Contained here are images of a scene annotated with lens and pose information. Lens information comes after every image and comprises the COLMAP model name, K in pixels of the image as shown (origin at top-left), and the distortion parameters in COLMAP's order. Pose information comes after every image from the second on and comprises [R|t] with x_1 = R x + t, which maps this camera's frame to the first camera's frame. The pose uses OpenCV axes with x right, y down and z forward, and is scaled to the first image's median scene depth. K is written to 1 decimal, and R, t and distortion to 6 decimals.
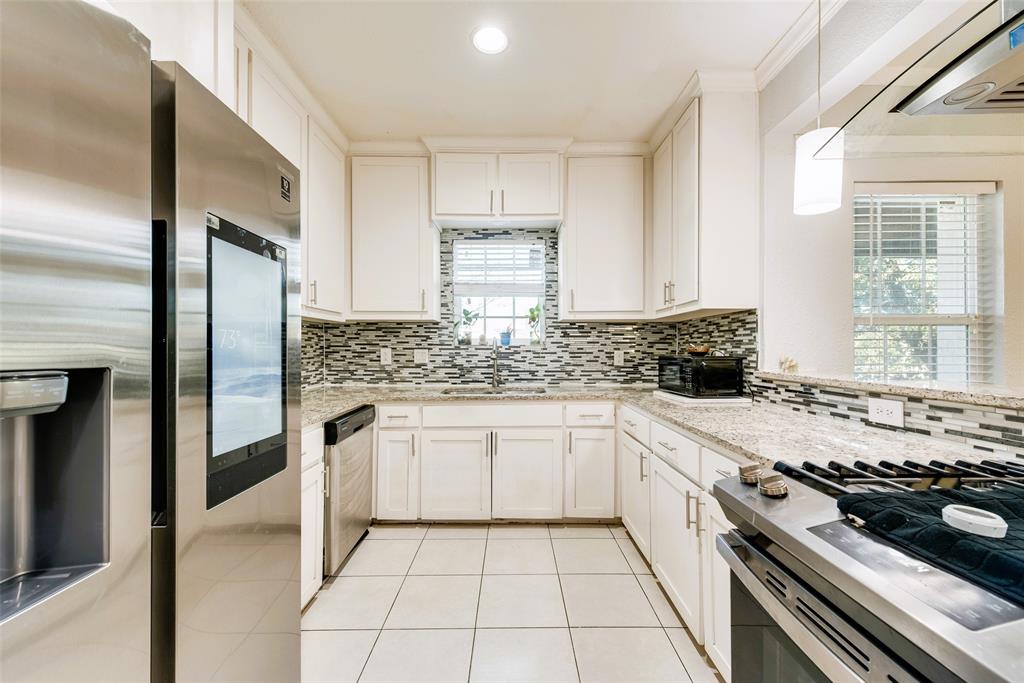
lens RADIAL K [[398.5, 0, 512.2], [0, 398.5, 347.1], [0, 0, 1]] dist [0.010584, 0.000373]
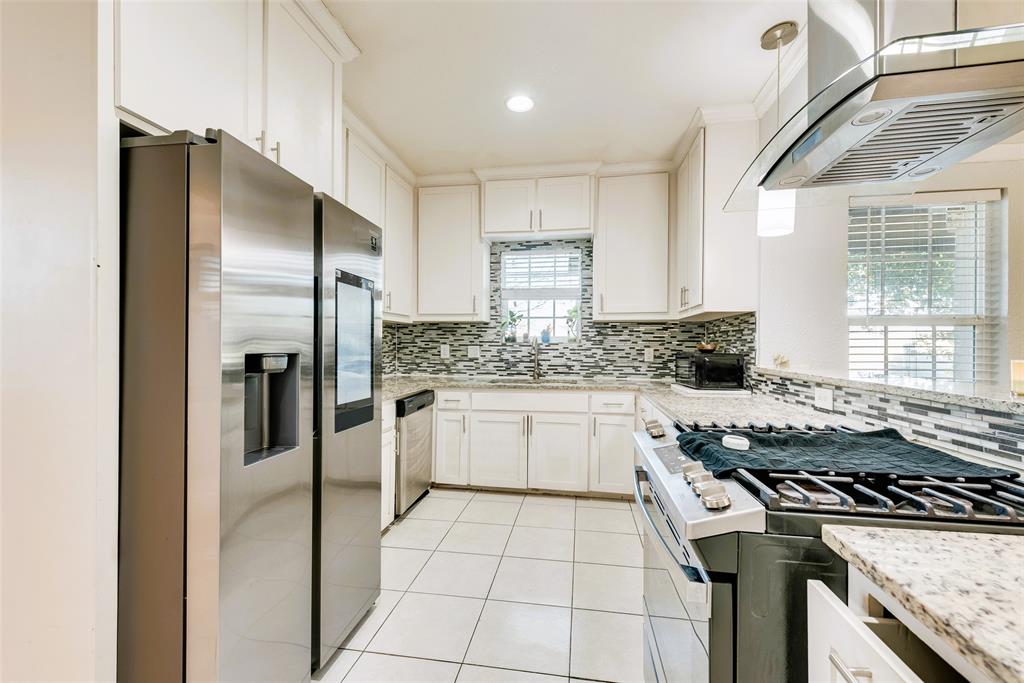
lens RADIAL K [[398.5, 0, 508.9], [0, 398.5, 343.3], [0, 0, 1]] dist [0.010584, 0.000373]
pose [[0.986369, 0.004629, -0.164482, 0.105747], [-0.004879, 0.999987, -0.001120, -0.001170], [0.164475, 0.001907, 0.986379, -0.223723]]
